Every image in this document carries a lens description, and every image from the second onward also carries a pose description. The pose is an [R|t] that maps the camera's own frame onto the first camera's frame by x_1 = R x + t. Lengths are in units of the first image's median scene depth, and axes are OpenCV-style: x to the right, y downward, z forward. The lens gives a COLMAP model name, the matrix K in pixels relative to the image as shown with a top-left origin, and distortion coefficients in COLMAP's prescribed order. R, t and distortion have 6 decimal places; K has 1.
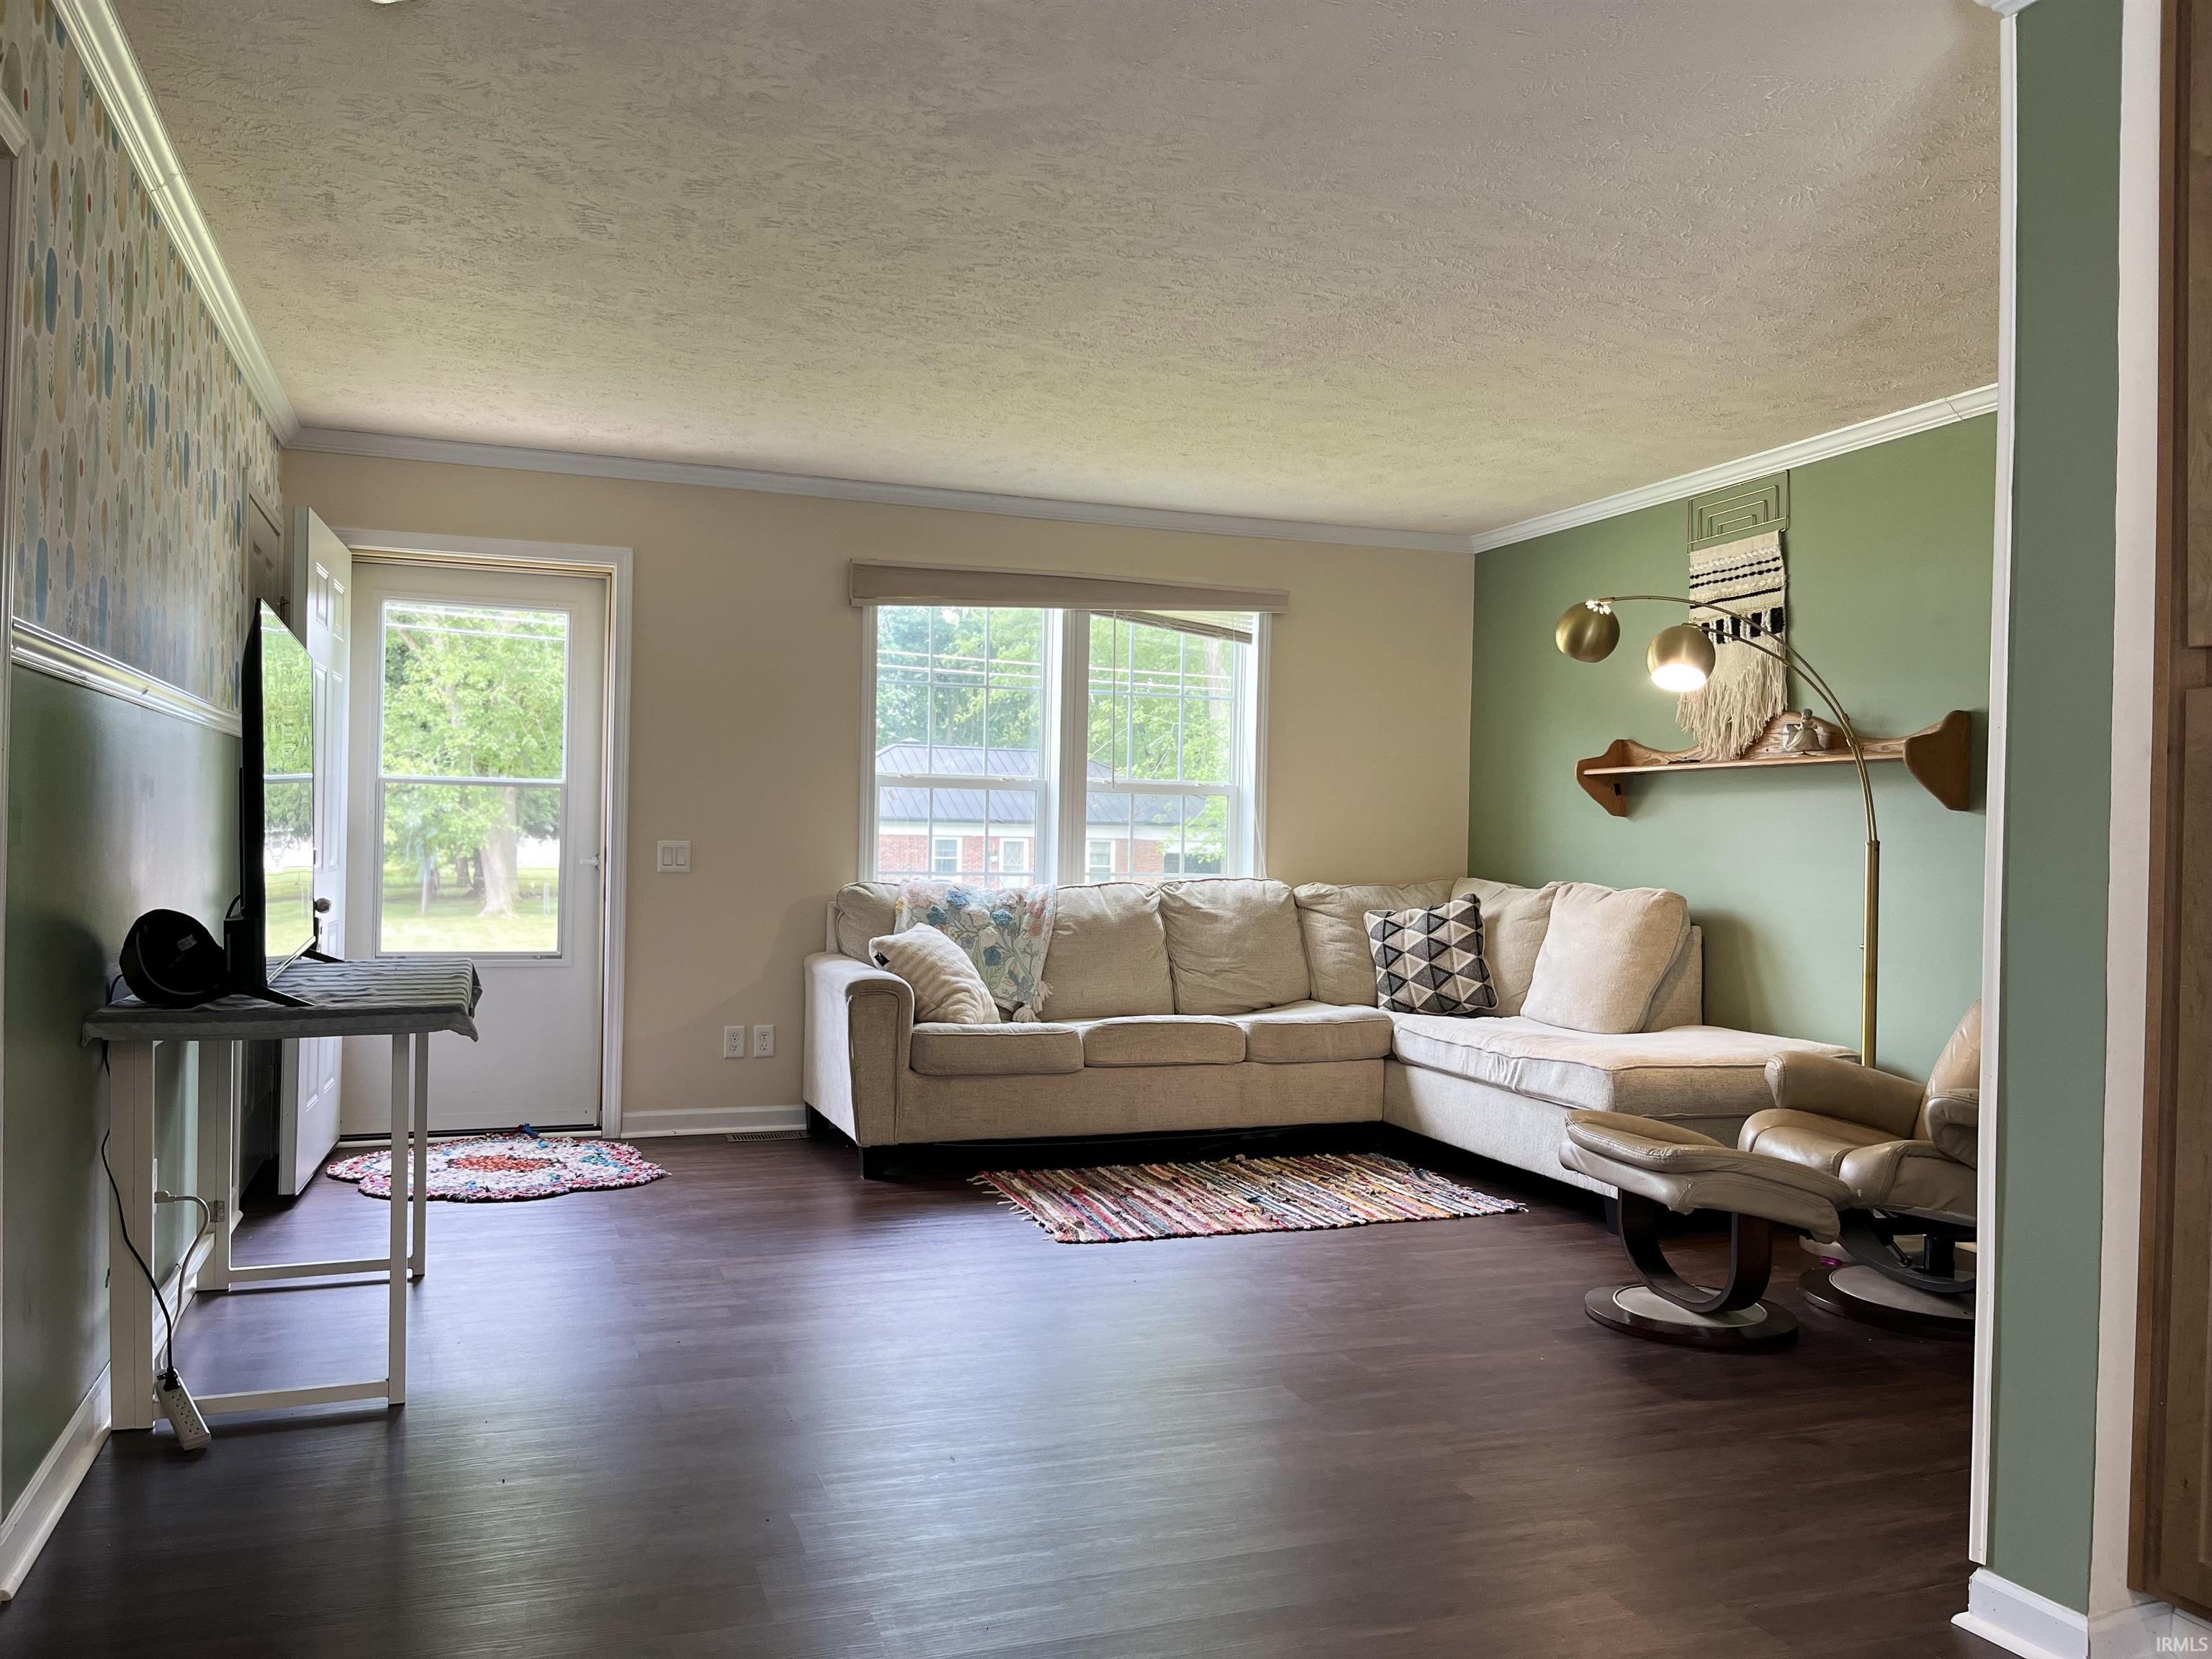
lens RADIAL K [[1659.4, 0, 1109.8], [0, 1659.4, 830.4], [0, 0, 1]] dist [0.052975, -0.073180]
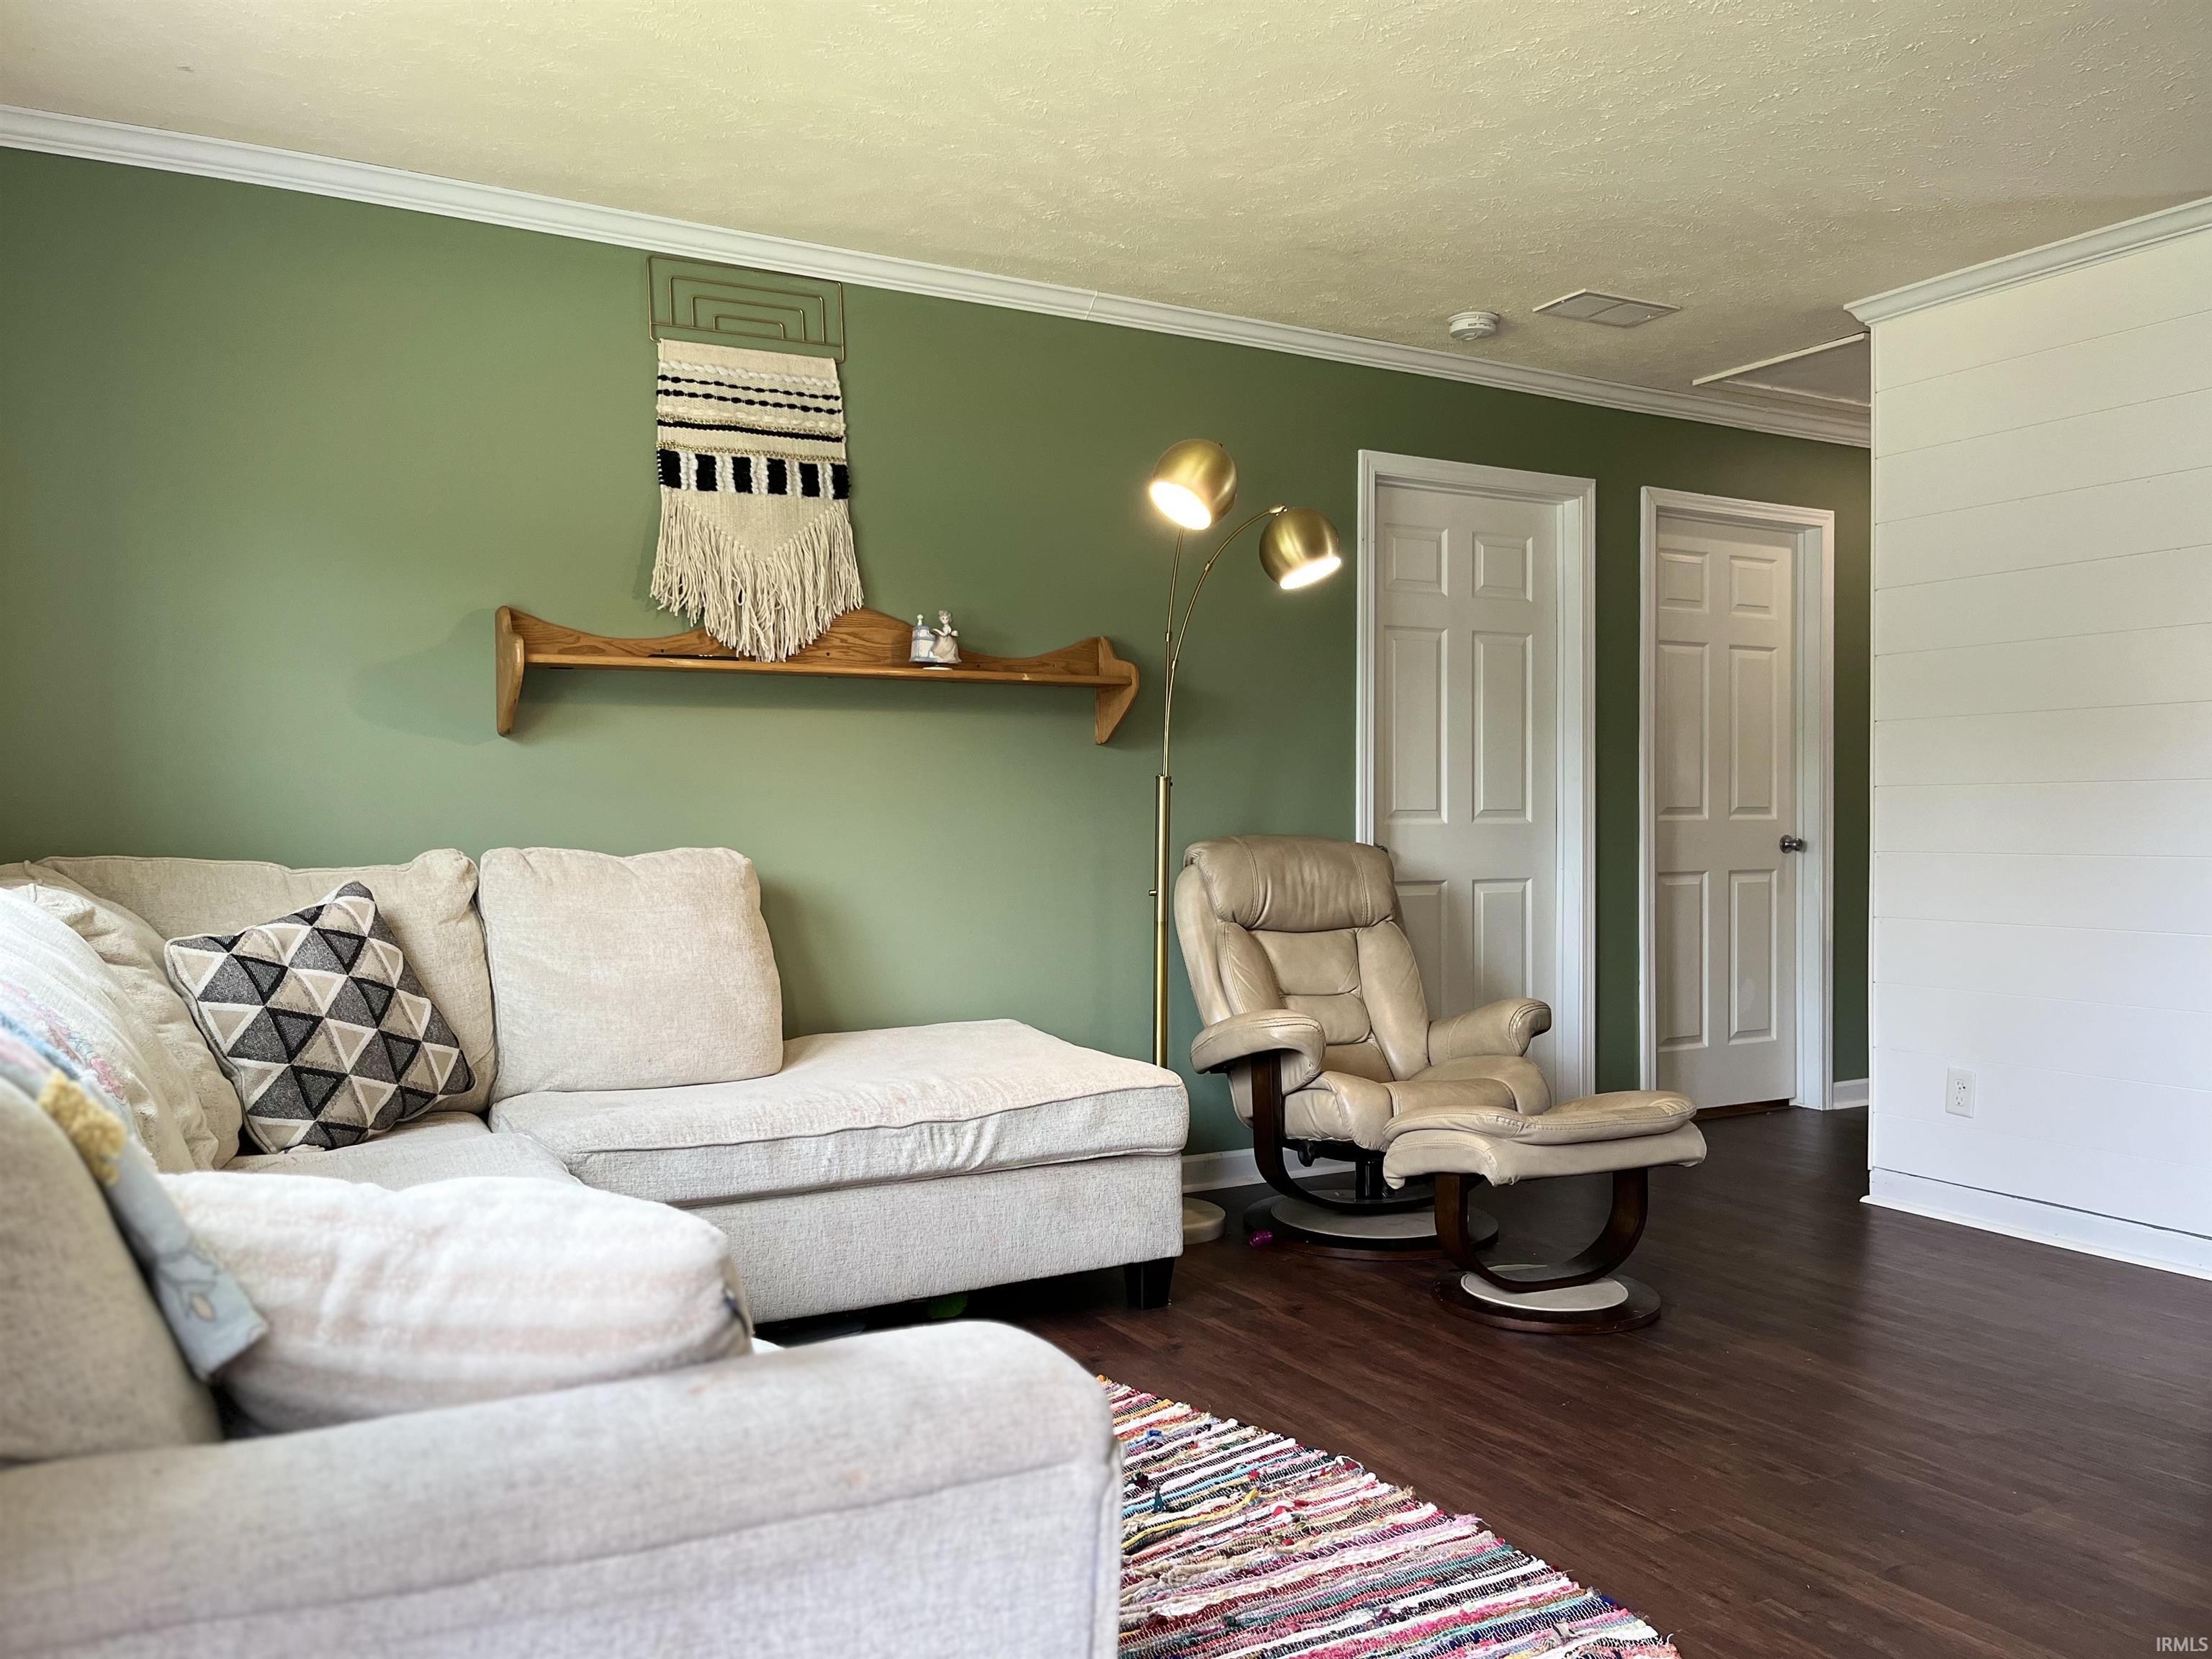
lens RADIAL K [[1659.4, 0, 1109.8], [0, 1659.4, 830.4], [0, 0, 1]] dist [0.052975, -0.073180]
pose [[-0.146104, -0.031214, 0.988777, -0.321913], [0.001434, 0.999494, 0.031765, 0.006973], [-0.989268, 0.006059, -0.145985, 0.874312]]
